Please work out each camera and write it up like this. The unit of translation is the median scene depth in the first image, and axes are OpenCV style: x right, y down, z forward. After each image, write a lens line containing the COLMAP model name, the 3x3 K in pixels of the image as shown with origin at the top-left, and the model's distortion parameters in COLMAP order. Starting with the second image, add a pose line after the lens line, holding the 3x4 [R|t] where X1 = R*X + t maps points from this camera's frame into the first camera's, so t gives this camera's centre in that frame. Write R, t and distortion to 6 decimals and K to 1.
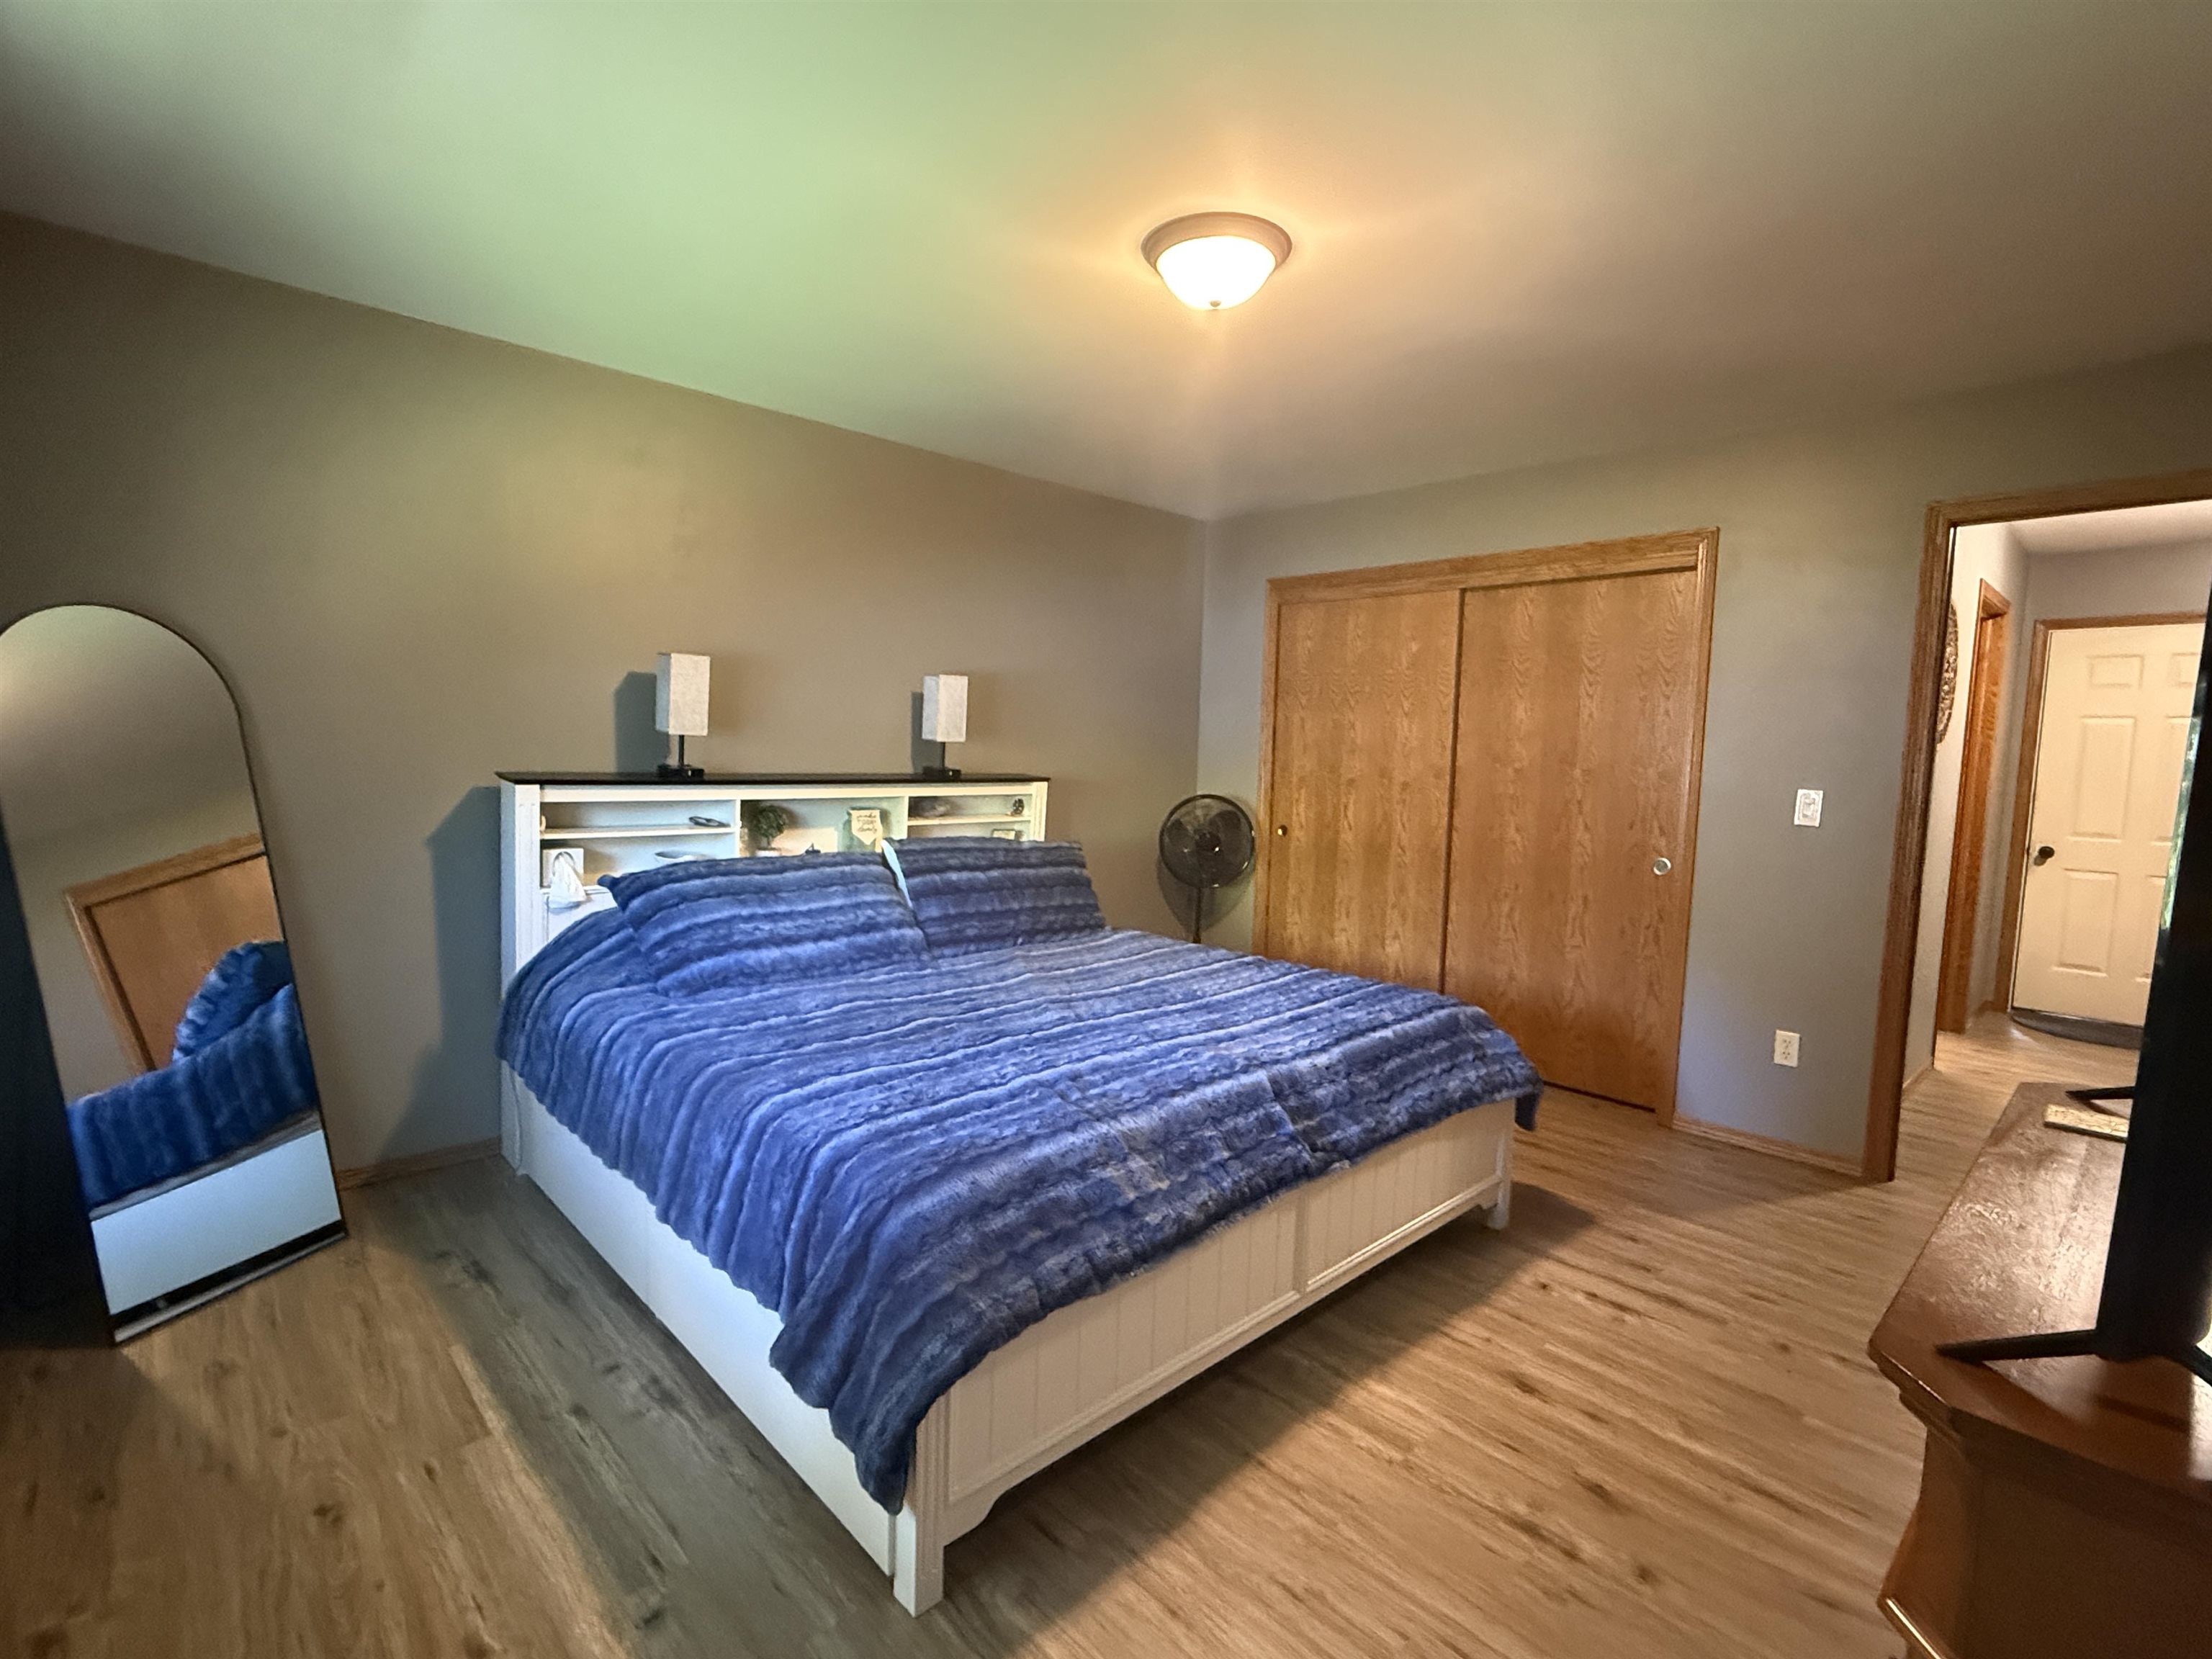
lens RADIAL K [[1034.2, 0, 1106.1], [0, 1034.2, 834.2], [0, 0, 1]] dist [-0.000984, -0.000268]
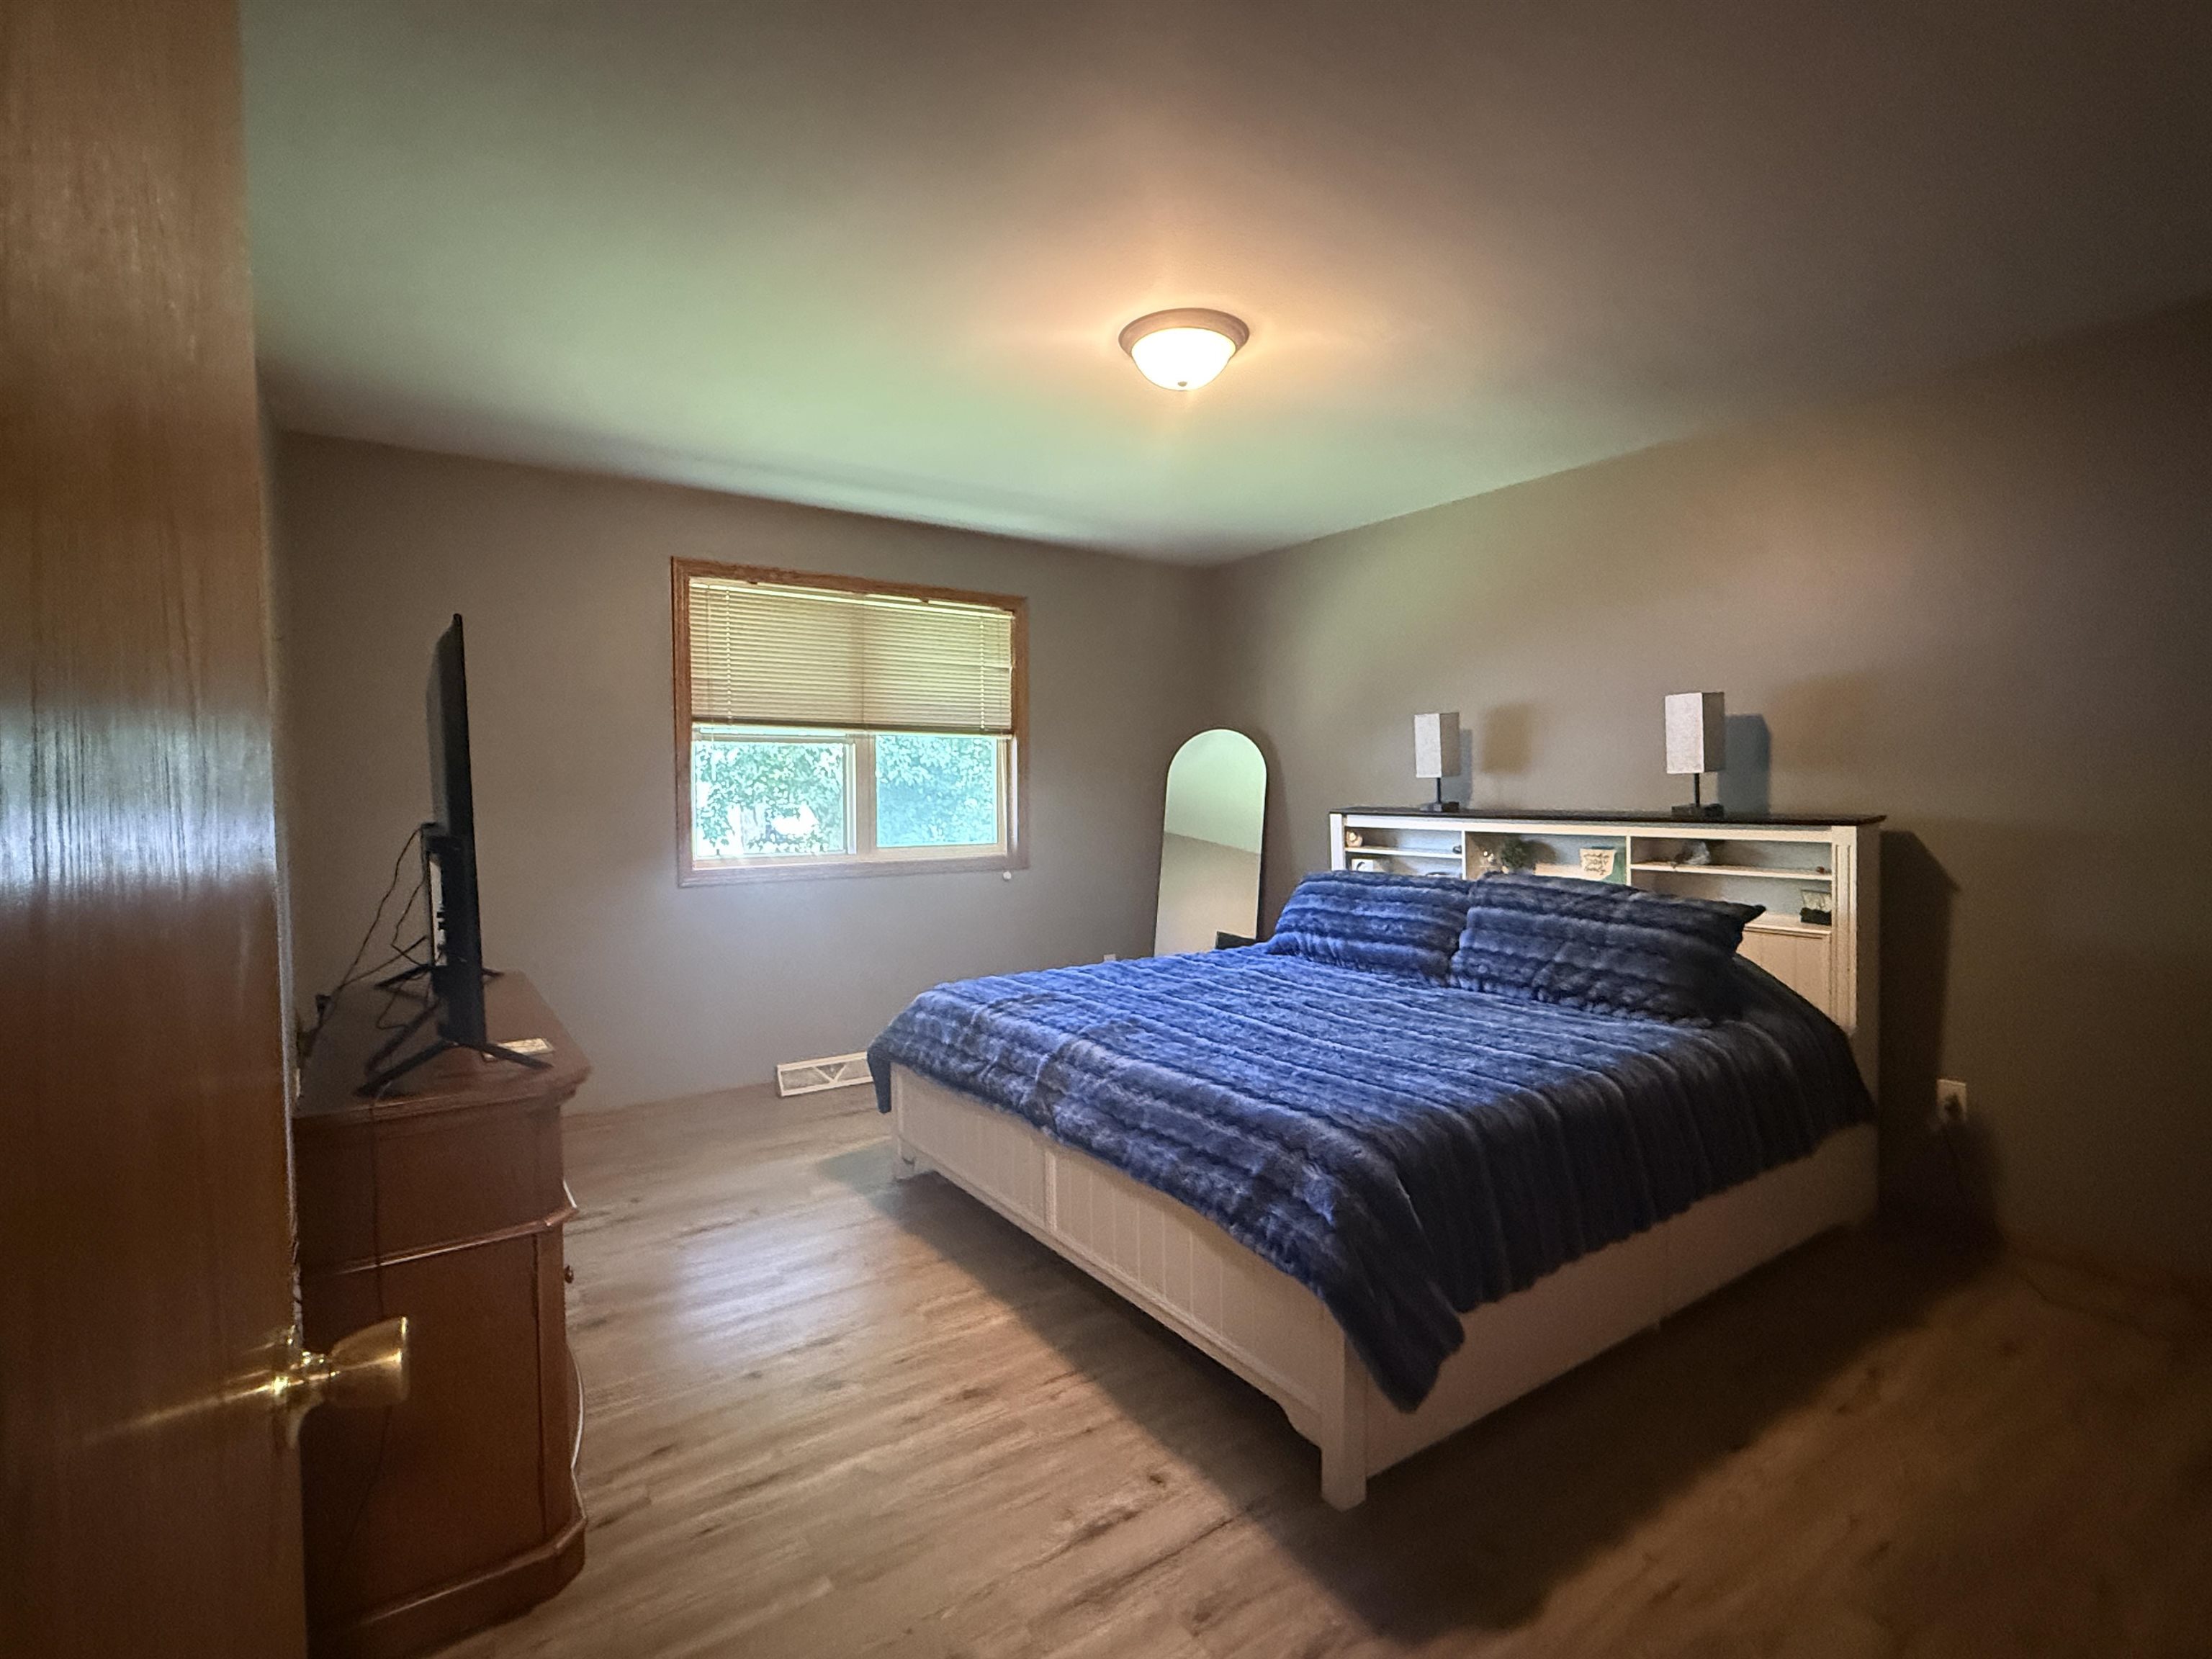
lens RADIAL K [[1034.2, 0, 1111.7], [0, 1034.2, 837.8], [0, 0, 1]] dist [-0.000984, -0.000268]
pose [[-0.152953, 0.021467, -0.988000, 1.167875], [-0.083104, 0.995943, 0.034505, -0.043991], [0.984733, 0.087385, -0.150549, 1.055689]]
